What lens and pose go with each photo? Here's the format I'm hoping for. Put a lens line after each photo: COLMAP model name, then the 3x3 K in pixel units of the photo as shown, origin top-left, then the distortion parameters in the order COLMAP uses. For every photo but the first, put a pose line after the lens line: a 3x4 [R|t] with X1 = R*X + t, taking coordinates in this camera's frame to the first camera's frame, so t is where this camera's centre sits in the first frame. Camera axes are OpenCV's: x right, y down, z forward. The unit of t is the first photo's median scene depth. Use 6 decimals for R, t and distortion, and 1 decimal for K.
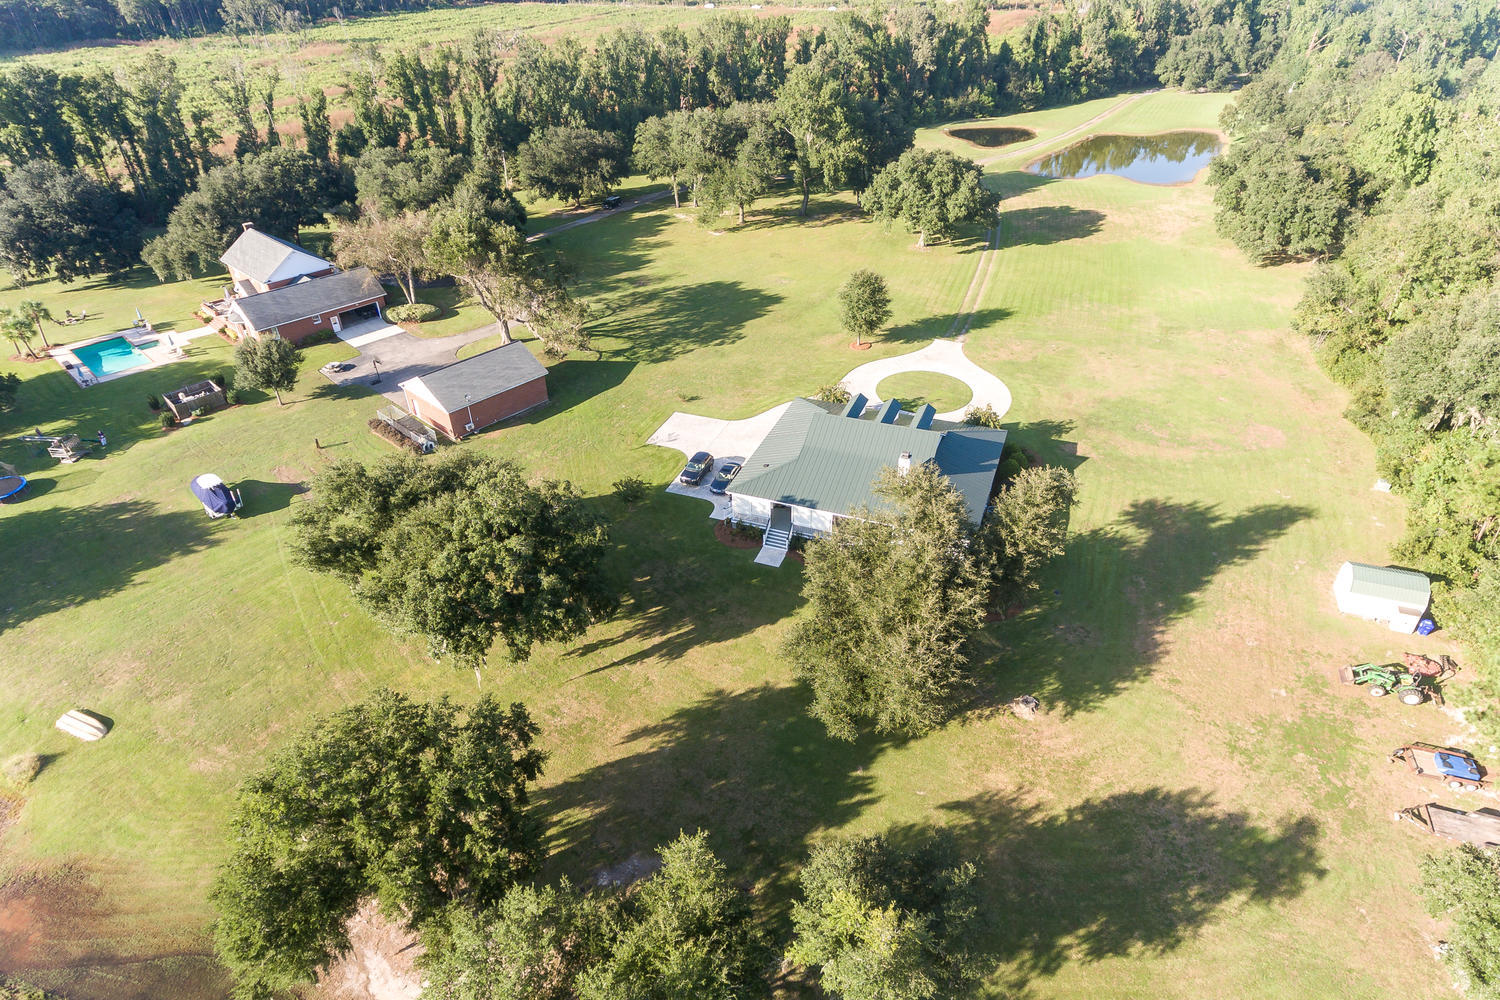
lens RADIAL K [[867.7, 0, 753.4], [0, 867.7, 492.8], [0, 0, 1]] dist [0.019299, 0.001067]
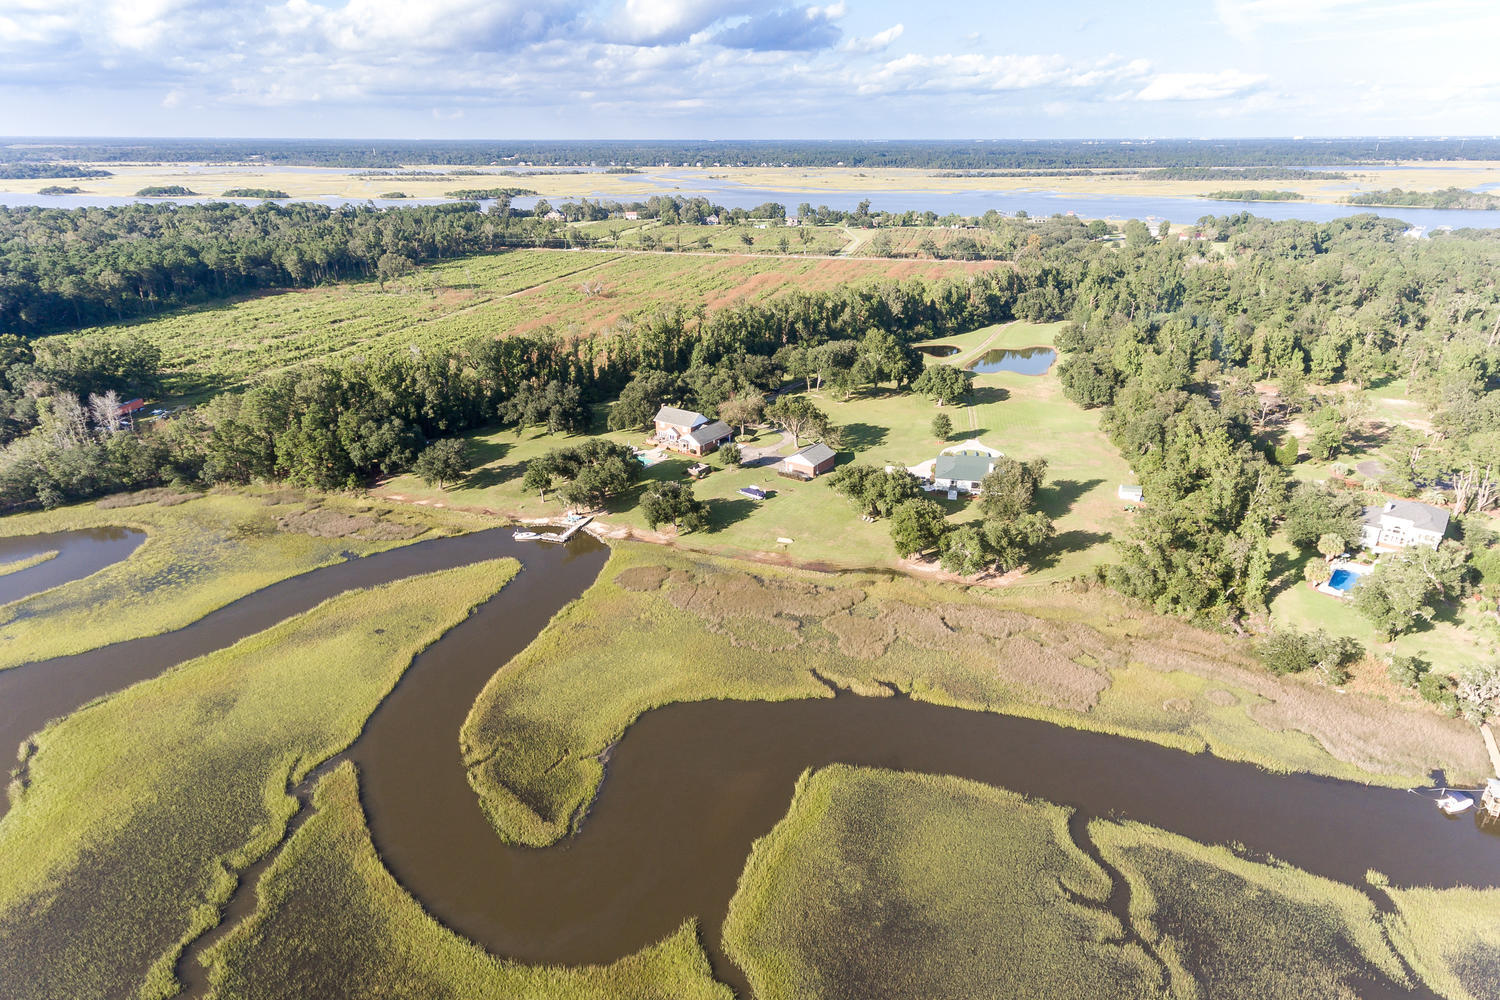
lens RADIAL K [[867.7, 0, 753.4], [0, 867.7, 492.8], [0, 0, 1]] dist [0.019299, 0.001067]
pose [[0.987995, -0.043084, 0.148358, -0.696891], [0.071365, 0.979002, -0.190951, 0.364713], [-0.137016, 0.199246, 0.970324, -1.173234]]
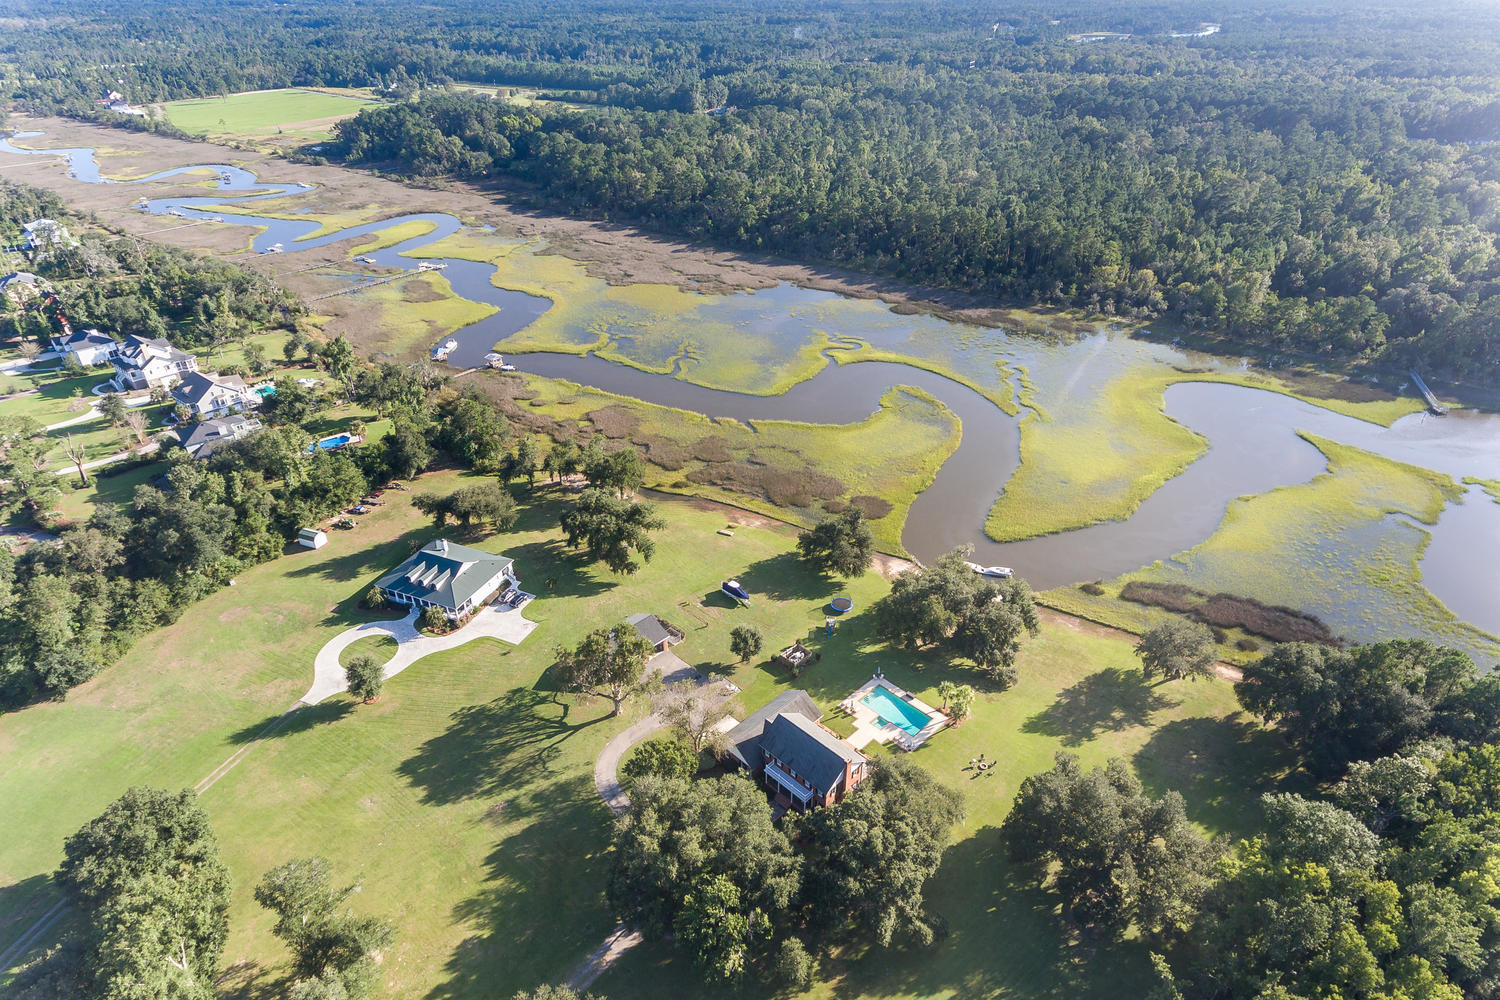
lens RADIAL K [[867.7, 0, 753.4], [0, 867.7, 492.8], [0, 0, 1]] dist [0.019299, 0.001067]
pose [[-0.998983, 0.000286, 0.045089, -0.514924], [0.040782, 0.432275, 0.900819, -1.435412], [-0.019233, 0.901742, -0.431847, 1.176601]]
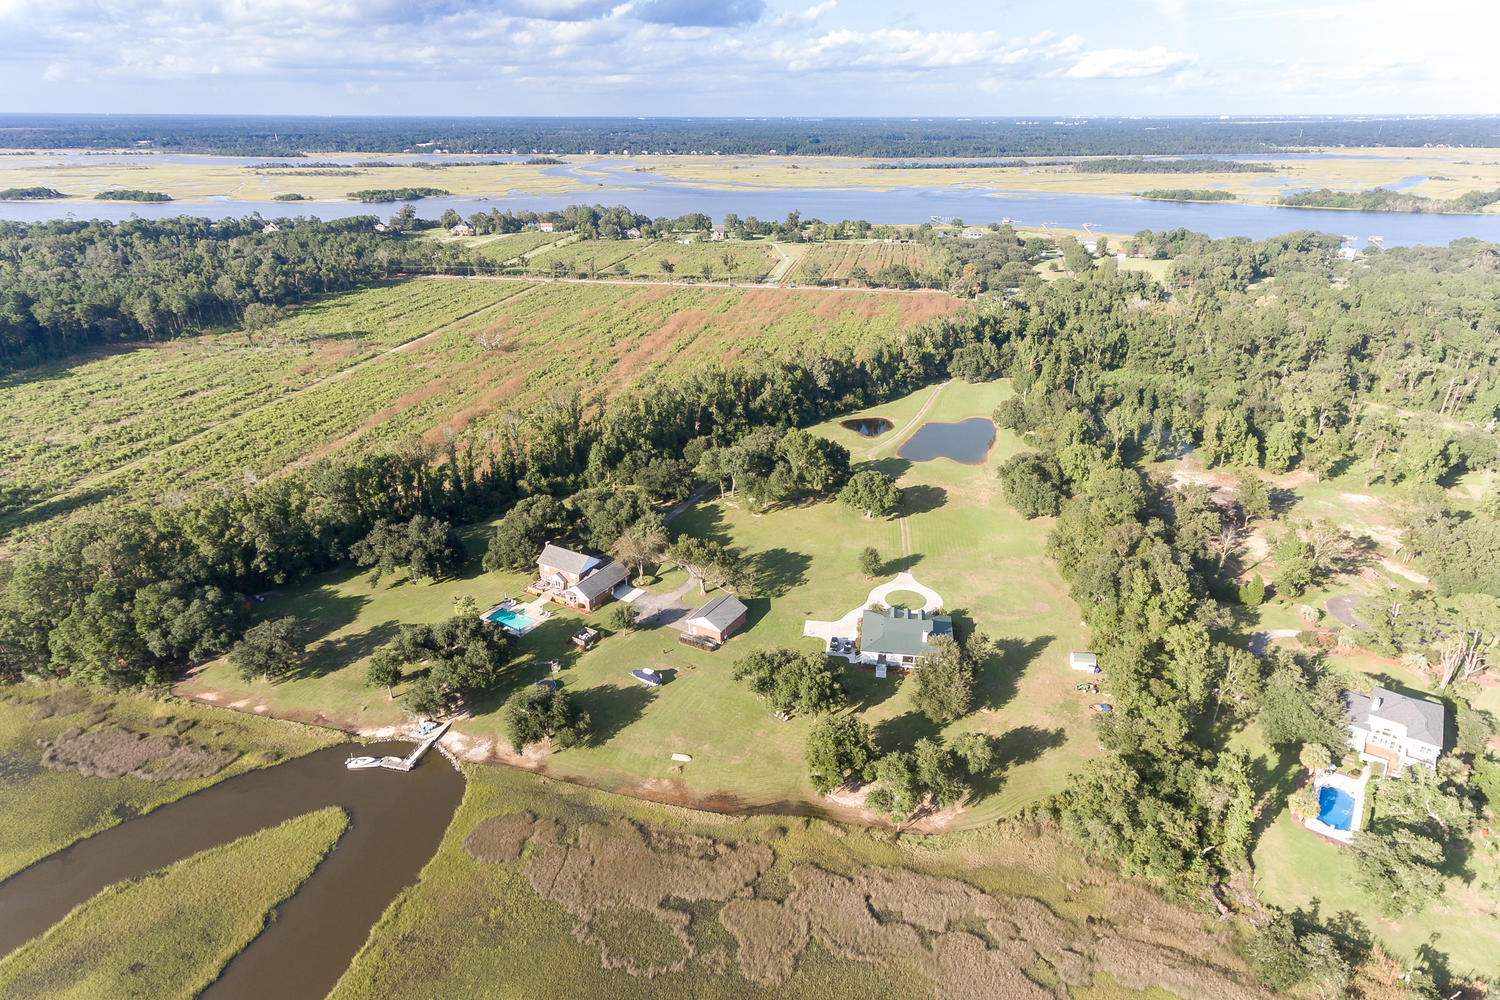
lens RADIAL K [[884.0, 0, 753.1], [0, 884.0, 493.3], [0, 0, 1]] dist [0.019070, 0.001849]
pose [[0.974850, -0.072185, 0.210847, -0.544897], [0.109239, 0.979413, -0.169754, -0.032008], [-0.194253, 0.188518, 0.962667, -1.000249]]
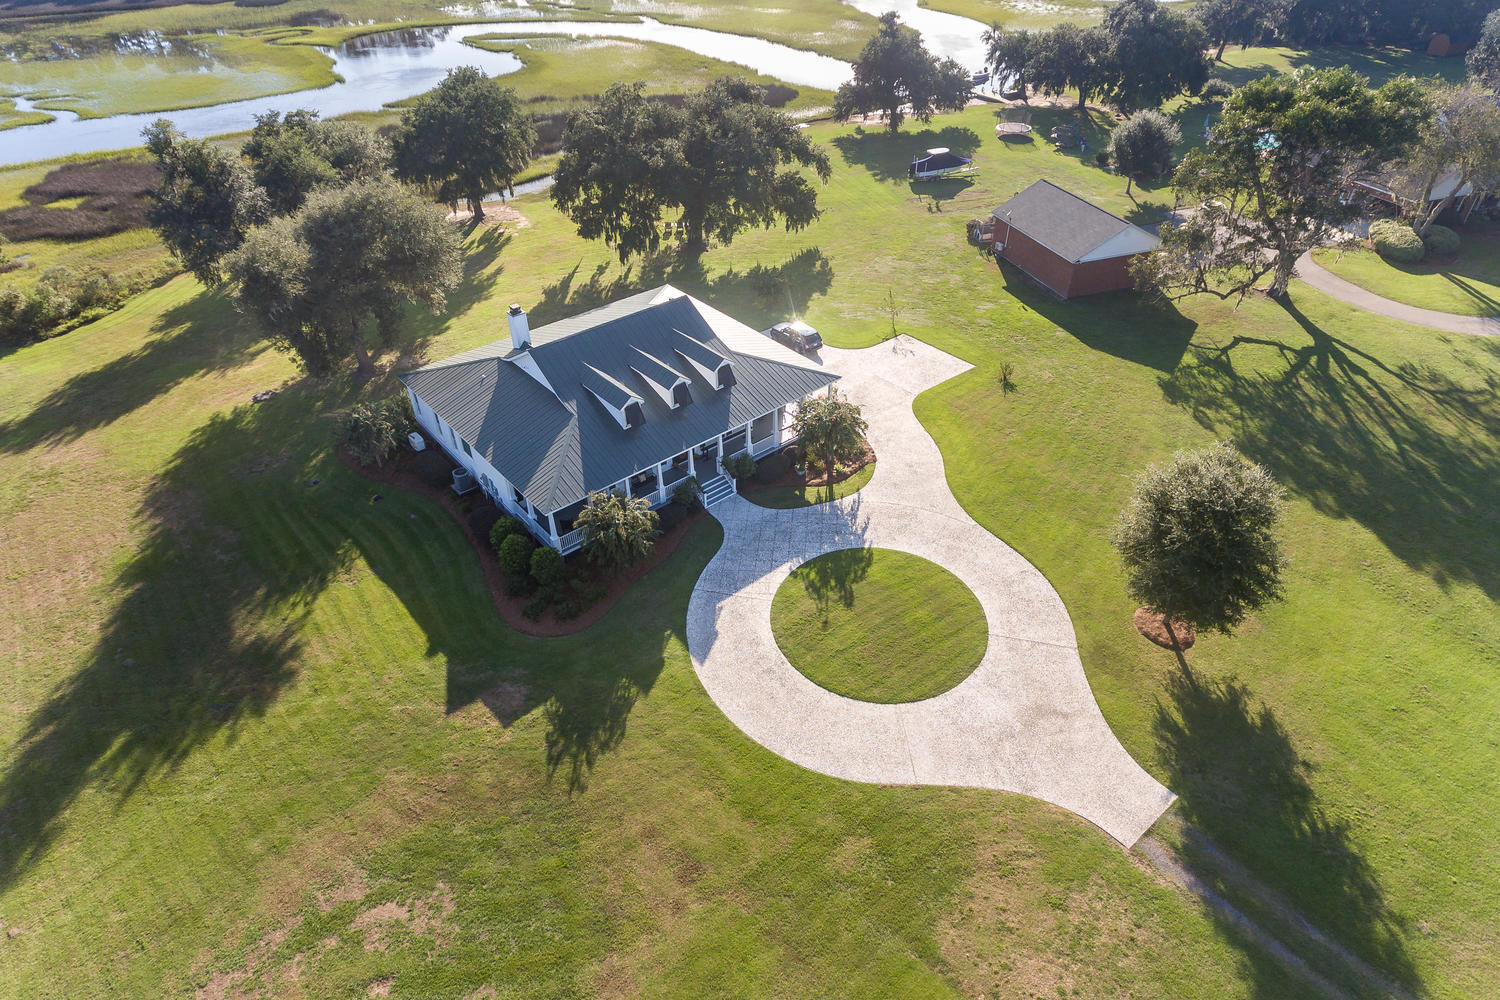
lens RADIAL K [[893.6, 0, 750.0], [0, 893.6, 500.0], [0, 0, 1]] dist [0.014672, -0.000333]
pose [[-0.480996, 0.546698, -0.685394, 0.406407], [-0.471888, 0.497430, 0.727932, -0.363908], [0.738894, 0.673561, 0.018718, 0.740377]]
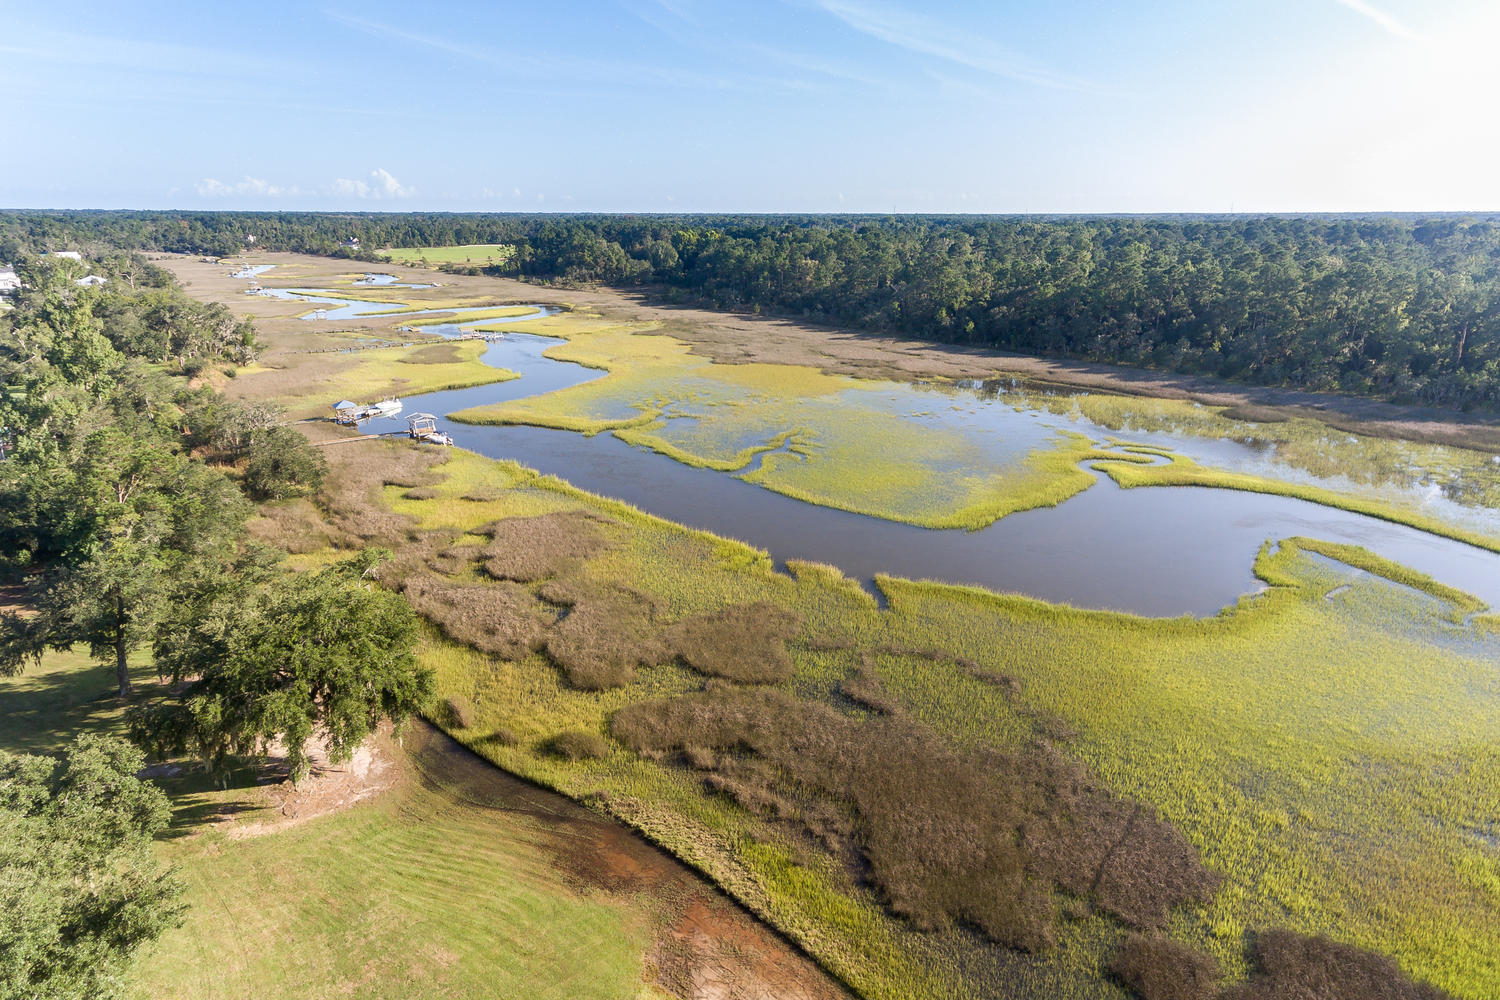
lens RADIAL K [[892.1, 0, 753.5], [0, 892.1, 495.2], [0, 0, 1]] dist [0.019076, 0.001910]
pose [[-0.956894, -0.072499, 0.281243, -0.524169], [0.175275, 0.627983, 0.758232, -0.264746], [-0.231587, 0.774842, -0.588206, 0.537126]]
